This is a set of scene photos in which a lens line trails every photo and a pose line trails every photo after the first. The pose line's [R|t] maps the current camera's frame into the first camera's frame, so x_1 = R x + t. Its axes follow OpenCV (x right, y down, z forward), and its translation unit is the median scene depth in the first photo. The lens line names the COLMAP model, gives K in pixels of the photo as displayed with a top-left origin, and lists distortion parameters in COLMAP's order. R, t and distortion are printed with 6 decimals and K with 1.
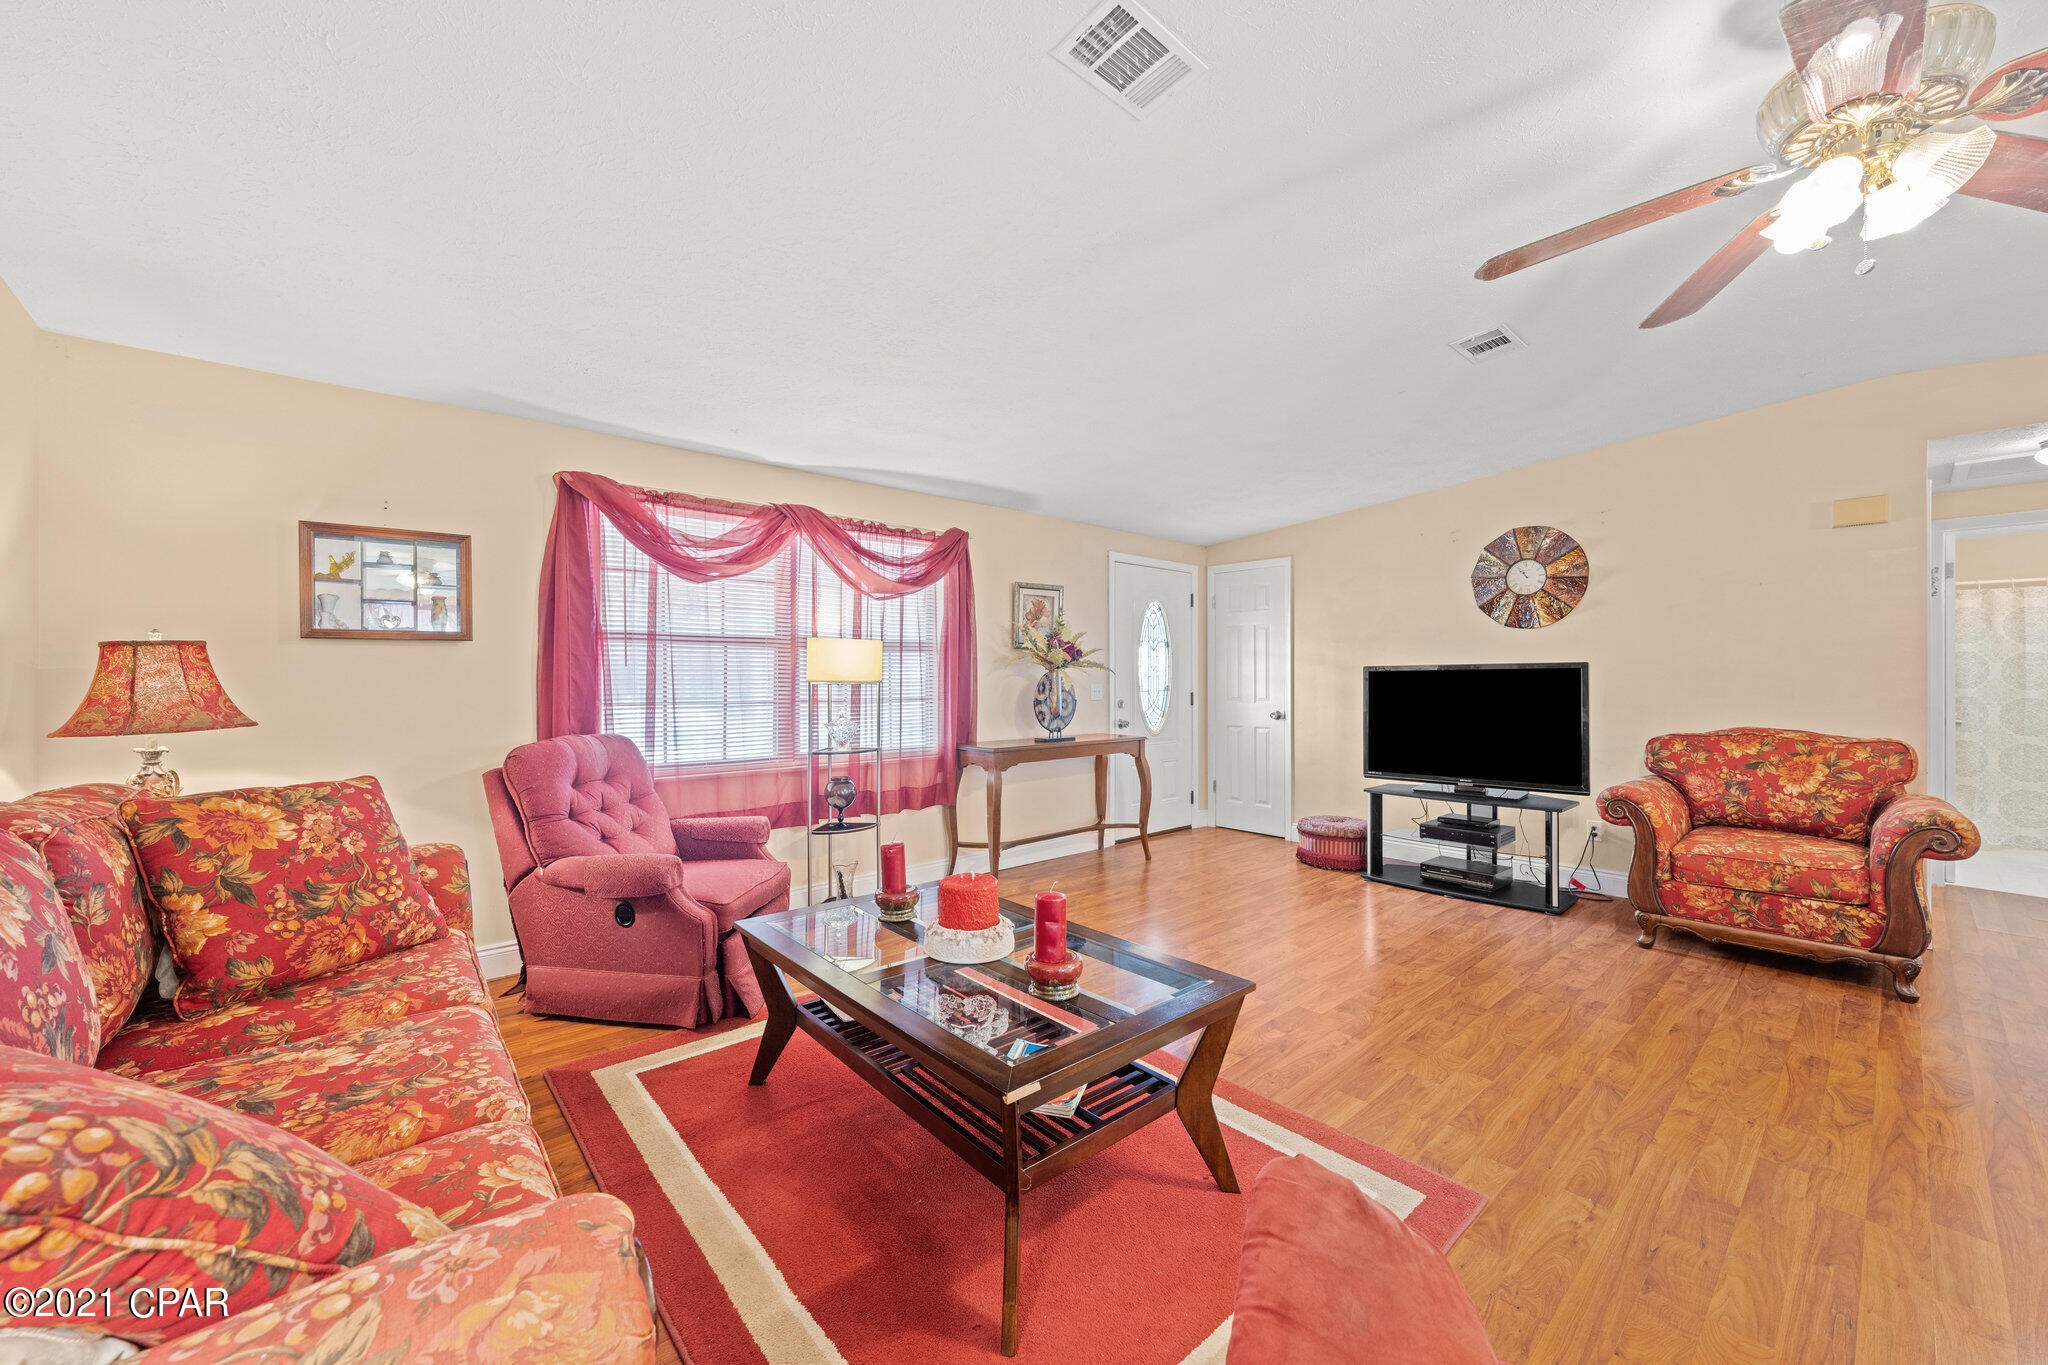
lens RADIAL K [[773.8, 0, 1026.4], [0, 773.8, 675.6], [0, 0, 1]] dist [-0.002813, -0.000110]
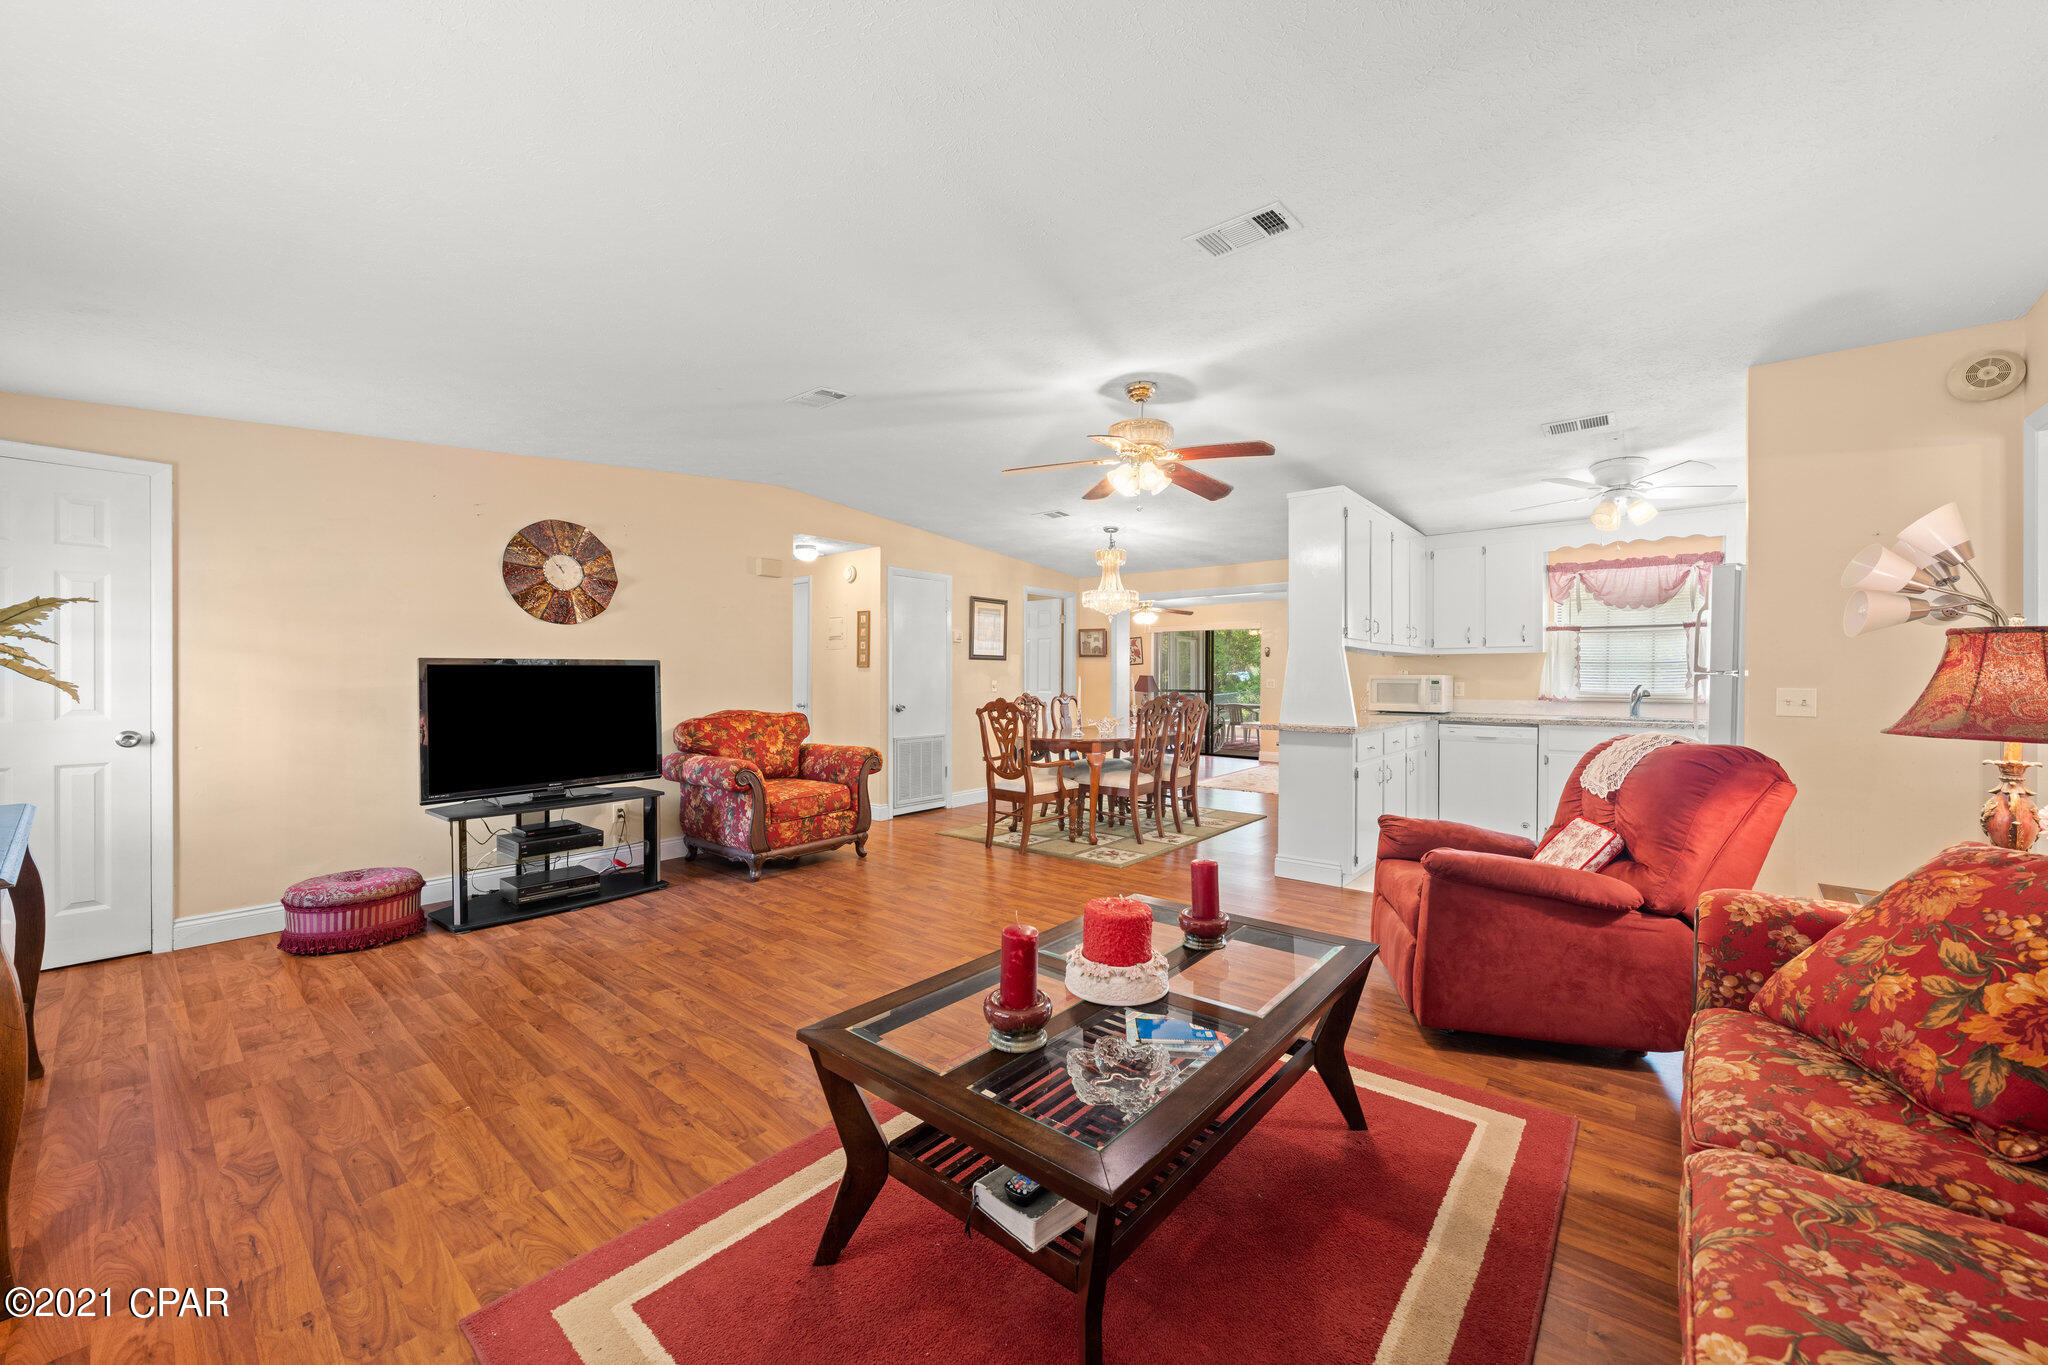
lens RADIAL K [[771.1, 0, 1026.5], [0, 771.1, 676.5], [0, 0, 1]] dist [-0.002246, 0.000296]
pose [[-0.158393, -0.001504, 0.987375, -0.507373], [-0.006013, 0.999982, 0.000559, 0.002740], [-0.987358, -0.005849, -0.158399, 0.687514]]
